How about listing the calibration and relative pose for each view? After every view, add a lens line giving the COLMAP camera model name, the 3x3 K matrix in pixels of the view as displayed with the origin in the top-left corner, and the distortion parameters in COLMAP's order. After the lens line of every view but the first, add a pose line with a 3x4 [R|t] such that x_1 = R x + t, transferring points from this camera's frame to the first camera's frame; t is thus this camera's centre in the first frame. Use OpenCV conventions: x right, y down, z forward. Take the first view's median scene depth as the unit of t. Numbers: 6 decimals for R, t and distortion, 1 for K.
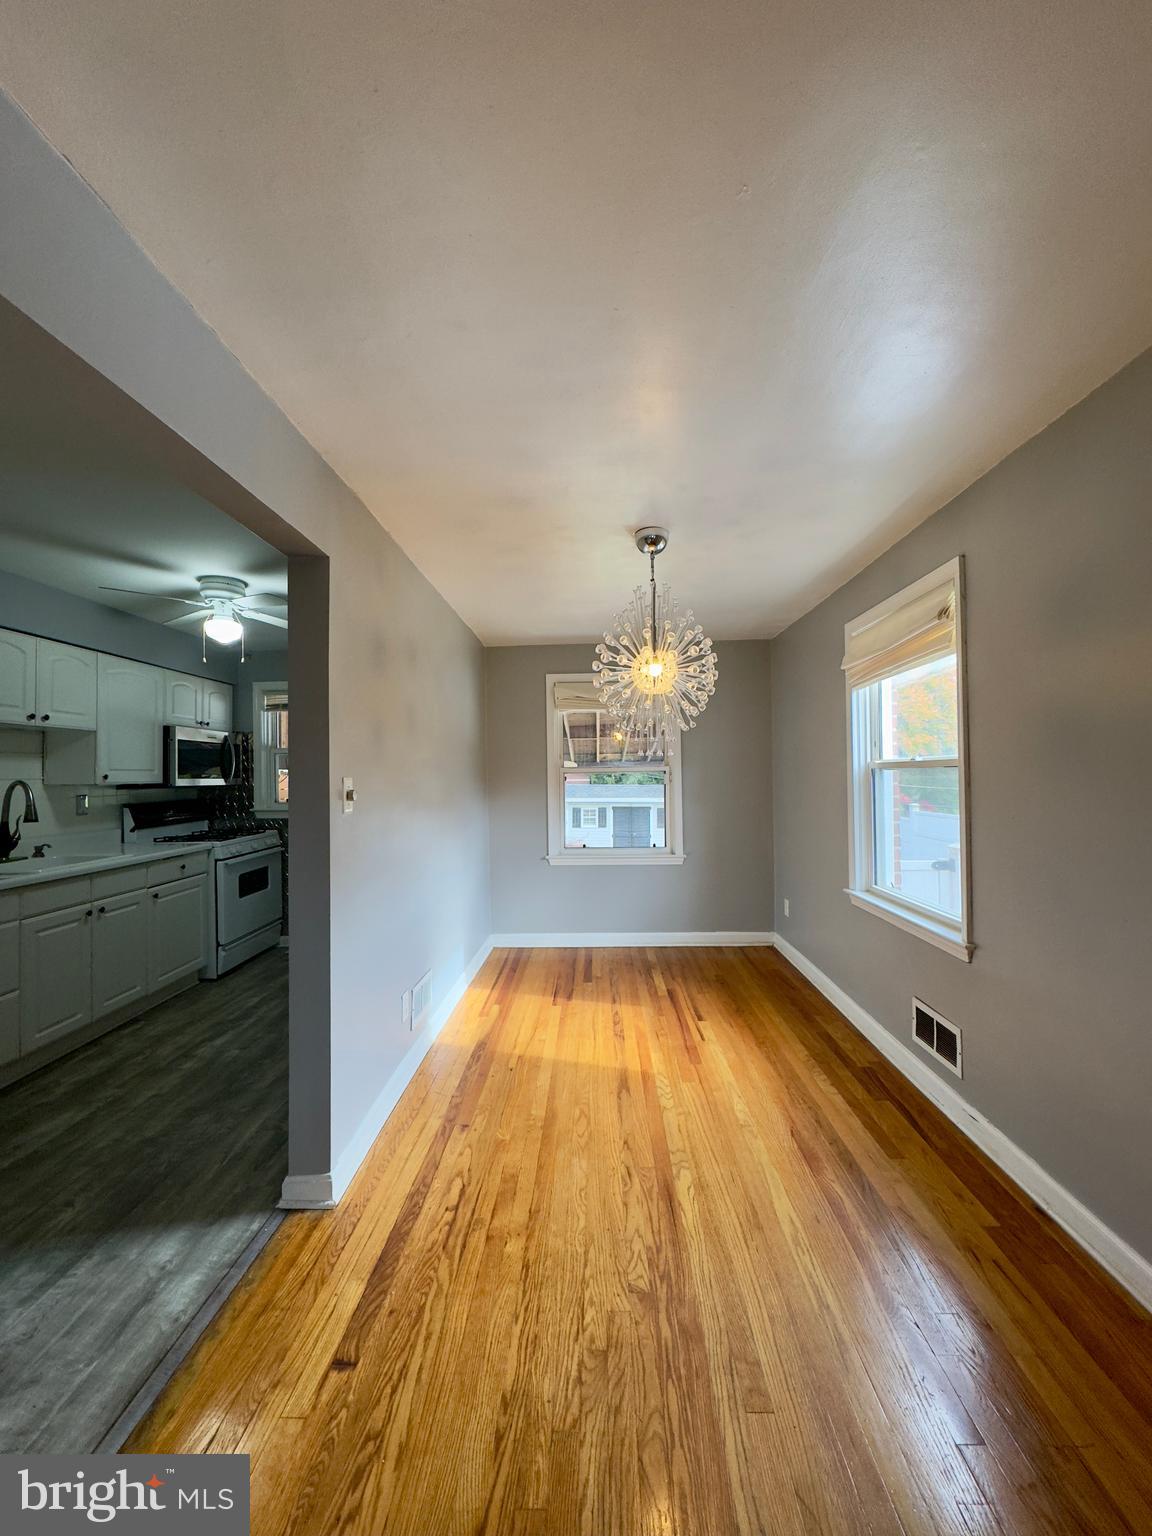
lens RADIAL K [[612.4, 0, 582.8], [0, 612.4, 769.0], [0, 0, 1]] dist [0.000860, -0.000456]
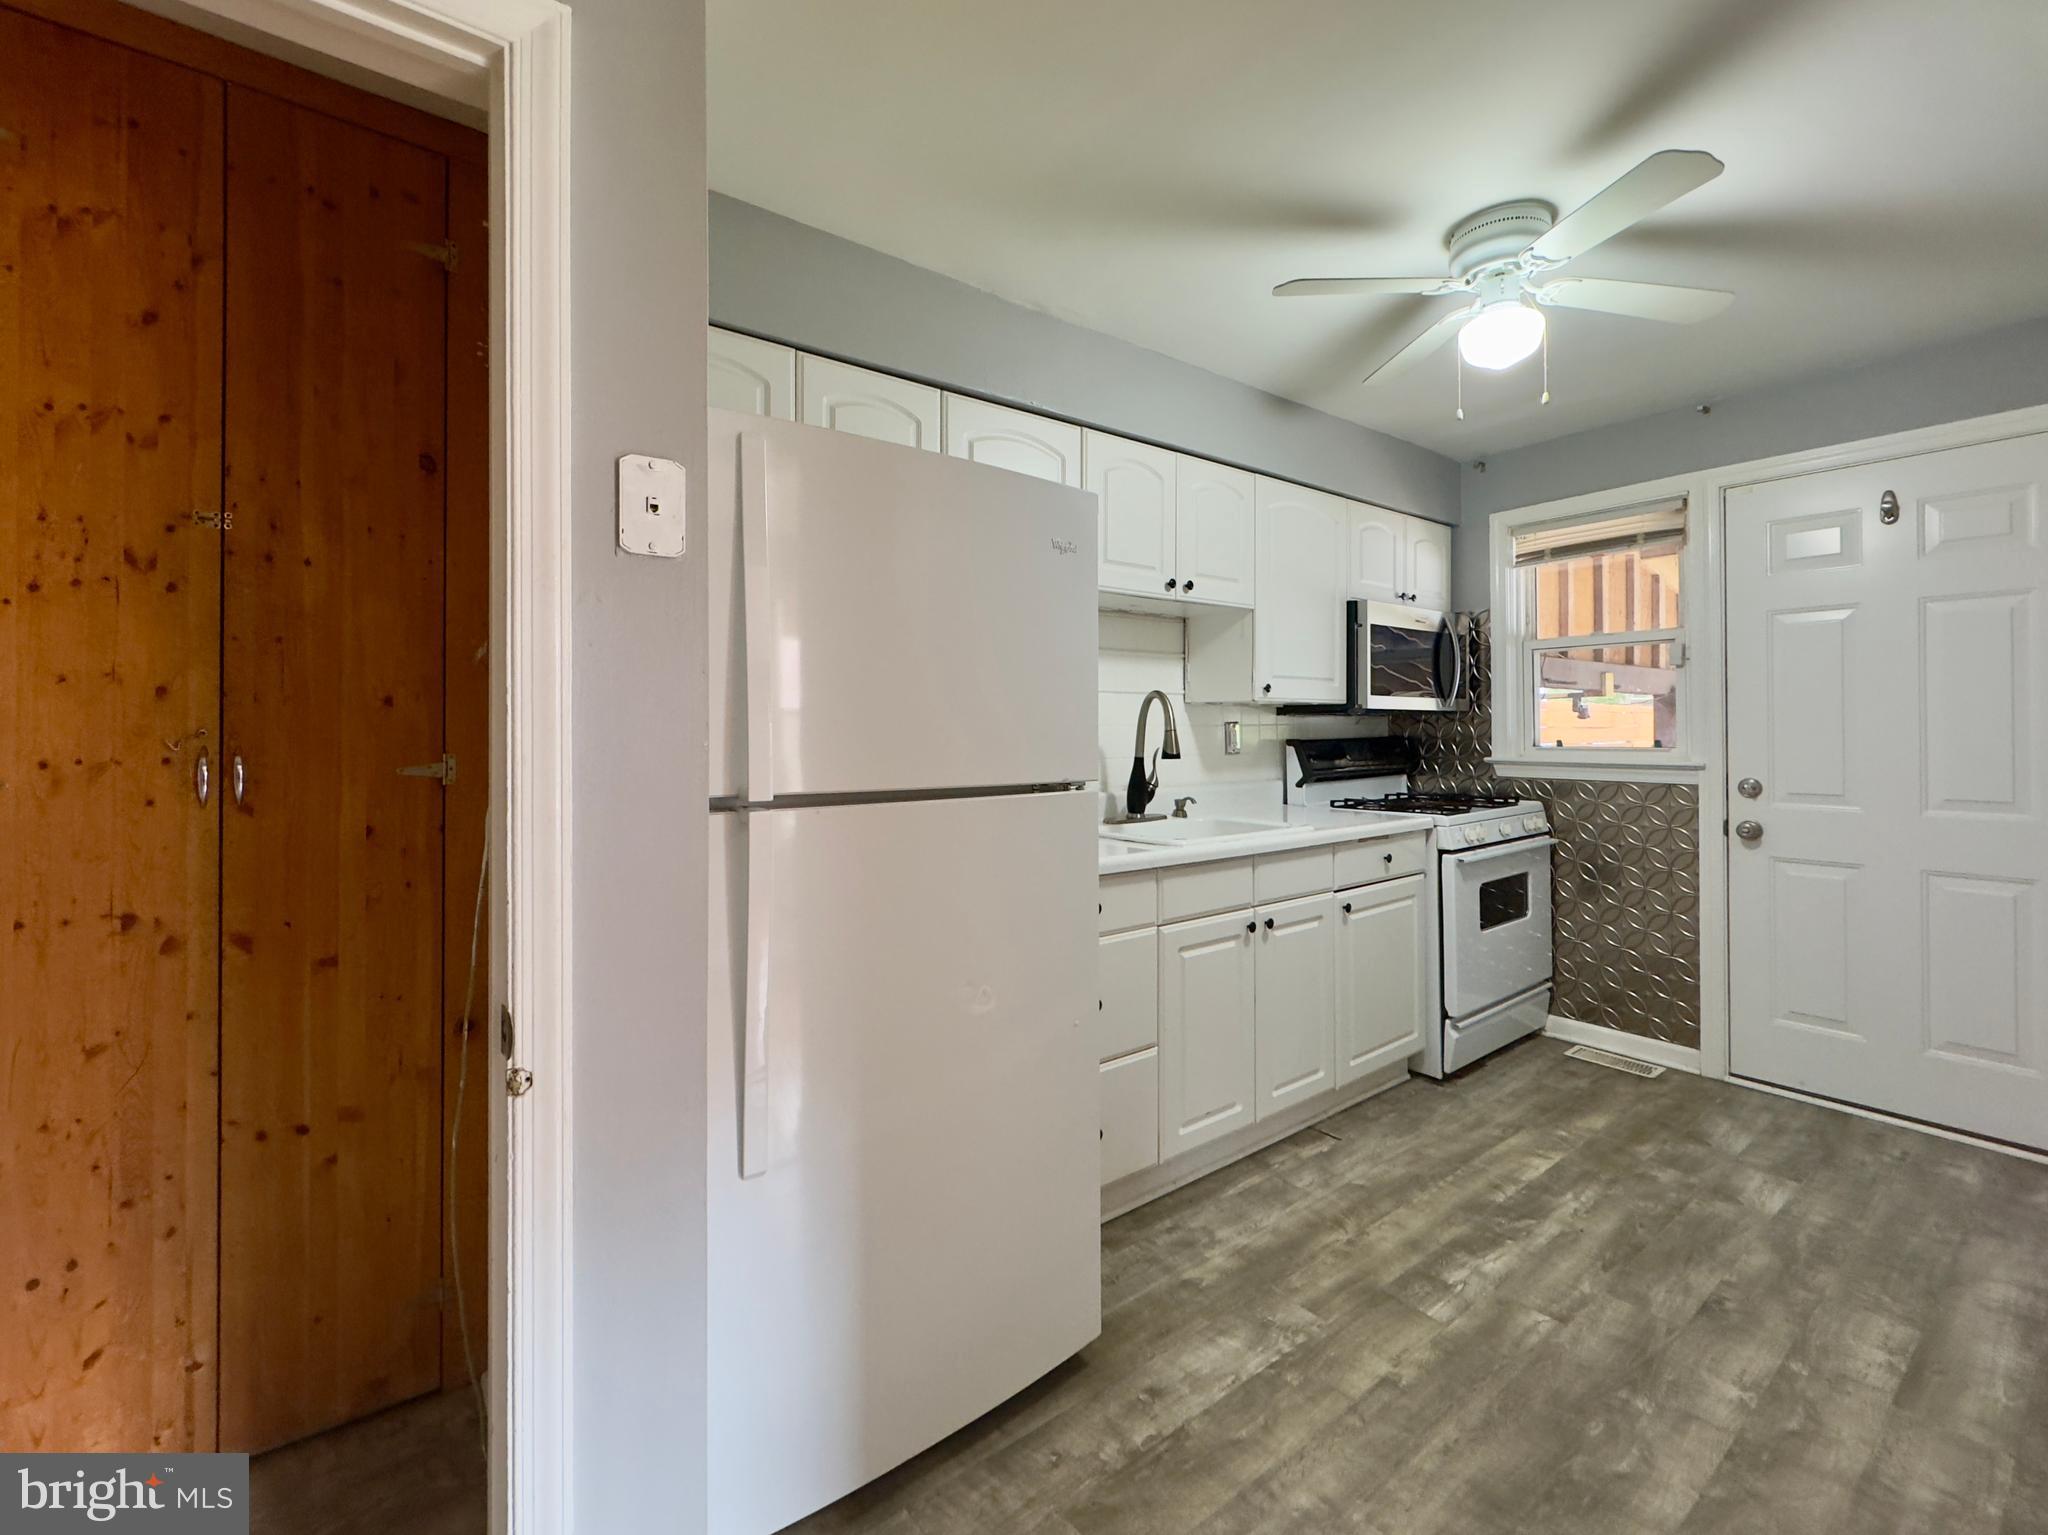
lens RADIAL K [[816.5, 0, 1025.5], [0, 816.5, 726.7], [0, 0, 1]] dist [0.000860, -0.000456]
pose [[0.619572, -0.000488, -0.784940, -0.308697], [0.005177, 0.999981, 0.003464, 0.044521], [0.784923, -0.006210, 0.619563, 0.335442]]
